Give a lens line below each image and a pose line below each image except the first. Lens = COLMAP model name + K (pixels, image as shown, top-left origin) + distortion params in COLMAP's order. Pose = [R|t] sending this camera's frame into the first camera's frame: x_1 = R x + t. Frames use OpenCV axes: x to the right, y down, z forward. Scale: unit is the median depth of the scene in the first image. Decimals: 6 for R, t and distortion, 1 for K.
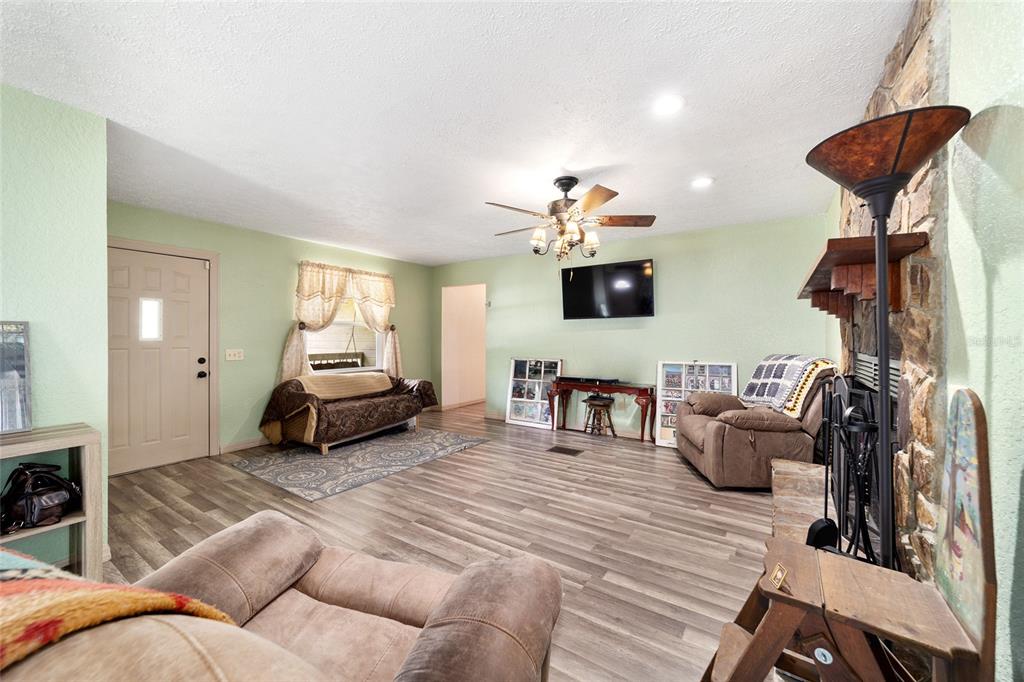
lens RADIAL K [[394.1, 0, 512.1], [0, 394.1, 338.0], [0, 0, 1]] dist [-0.007659, 0.001074]
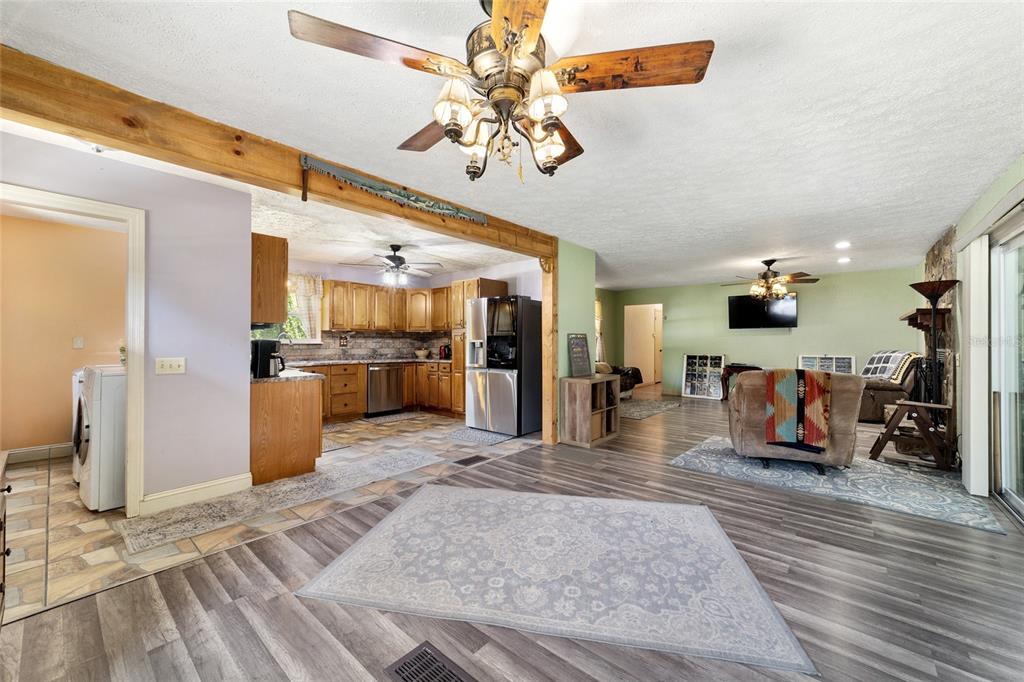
lens RADIAL K [[394.1, 0, 510.9], [0, 394.1, 341.5], [0, 0, 1]] dist [-0.007659, 0.001074]
pose [[0.991617, 0.003299, -0.129172, -0.726838], [-0.003122, 0.999994, 0.001576, 0.004757], [0.129176, -0.001159, 0.991621, -0.913351]]
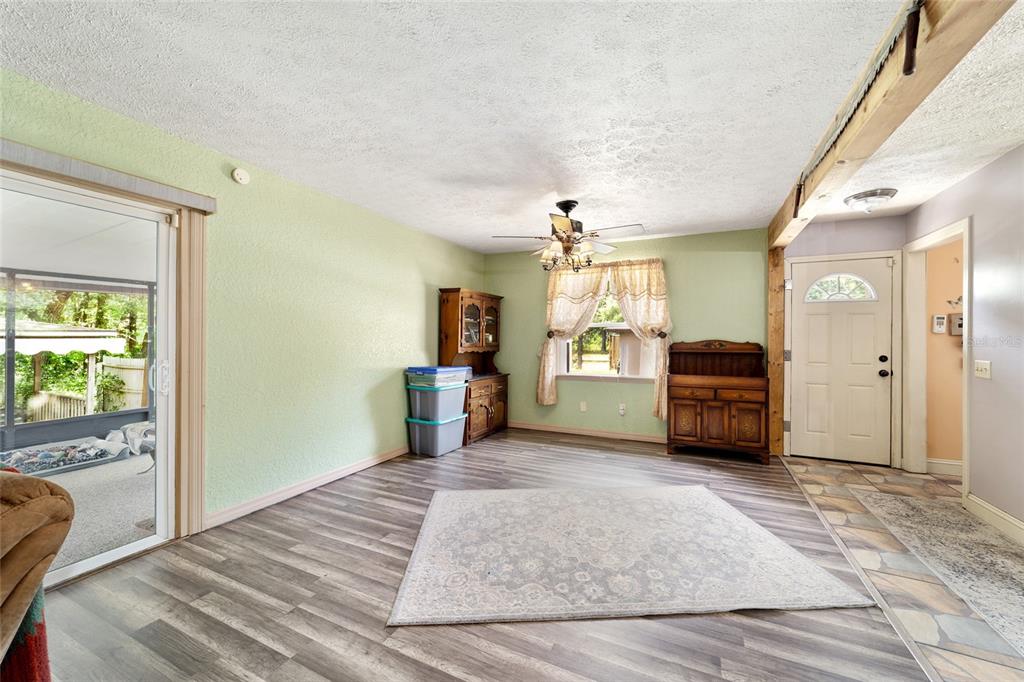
lens RADIAL K [[394.1, 0, 500.2], [0, 394.1, 336.3], [0, 0, 1]] dist [-0.007659, 0.001074]
pose [[-0.994403, -0.003241, -0.105607, -0.521612], [-0.002588, 0.999977, -0.006316, 0.001966], [0.105625, -0.006007, -0.994388, 0.375598]]
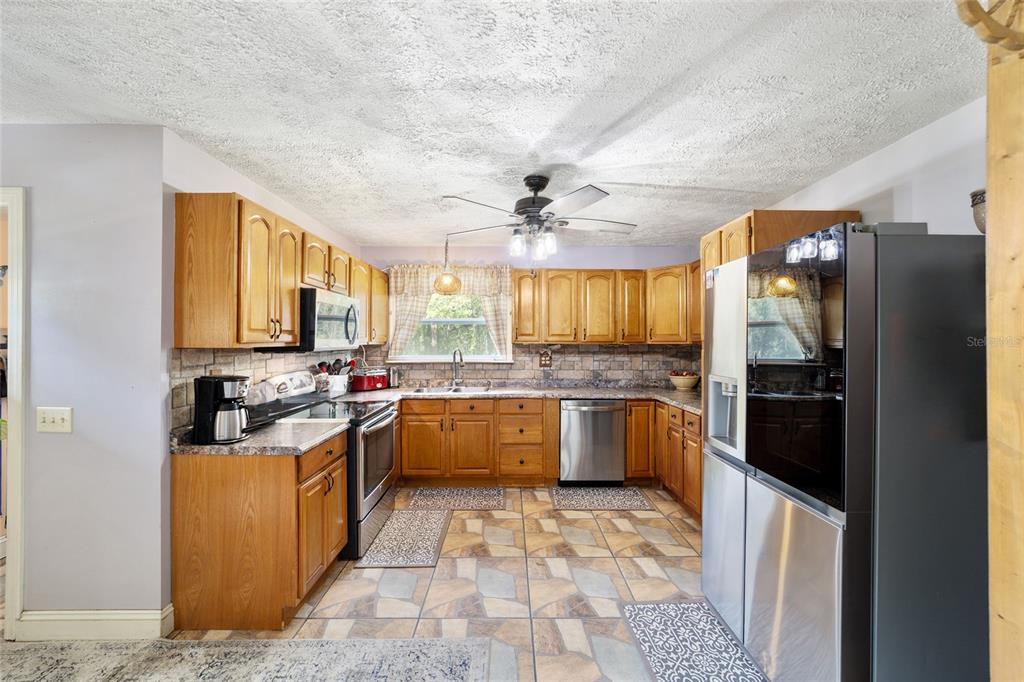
lens RADIAL K [[394.1, 0, 525.8], [0, 394.1, 341.3], [0, 0, 1]] dist [-0.007659, 0.001074]
pose [[0.547219, 0.009440, -0.836936, -0.742425], [-0.004682, 0.999955, 0.008218, -0.050993], [0.836977, -0.000579, 0.547238, 0.002866]]
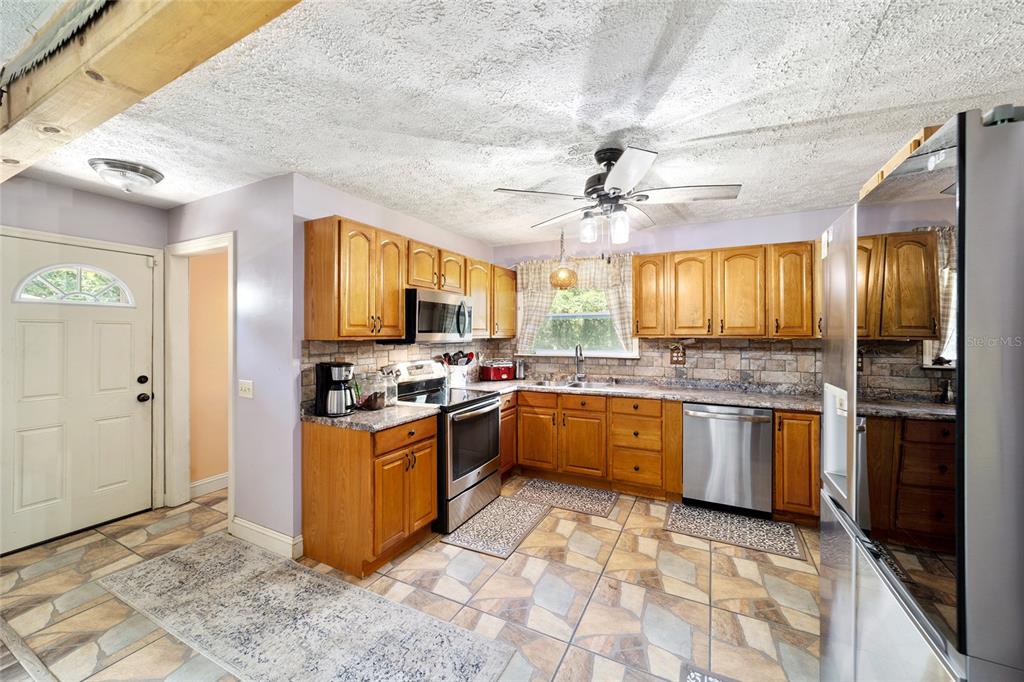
lens RADIAL K [[394.1, 0, 523.7], [0, 394.1, 333.7], [0, 0, 1]] dist [-0.007659, 0.001074]
pose [[0.102898, 0.006248, -0.994672, -0.716811], [-0.000128, 0.999980, 0.006268, -0.050921], [0.994692, -0.000517, 0.102897, 0.183410]]
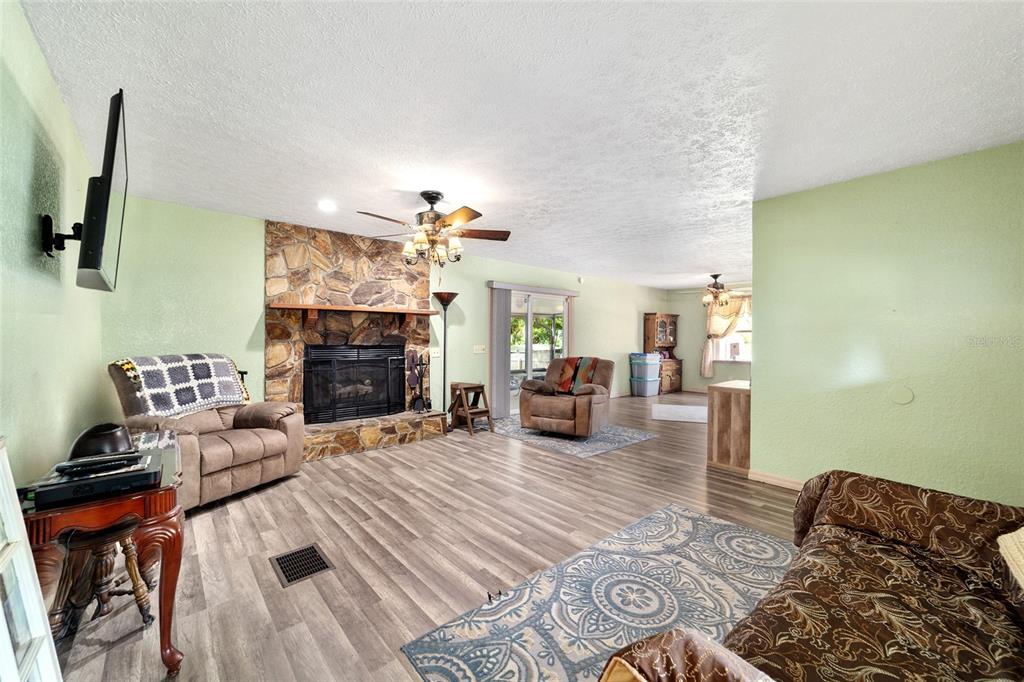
lens RADIAL K [[394.1, 0, 508.7], [0, 394.1, 336.3], [0, 0, 1]] dist [-0.007659, 0.001074]
pose [[-0.965544, -0.002861, 0.260222, -0.289486], [-0.004006, 0.999984, -0.003871, -0.002310], [-0.260207, -0.004780, -0.965541, 1.634698]]
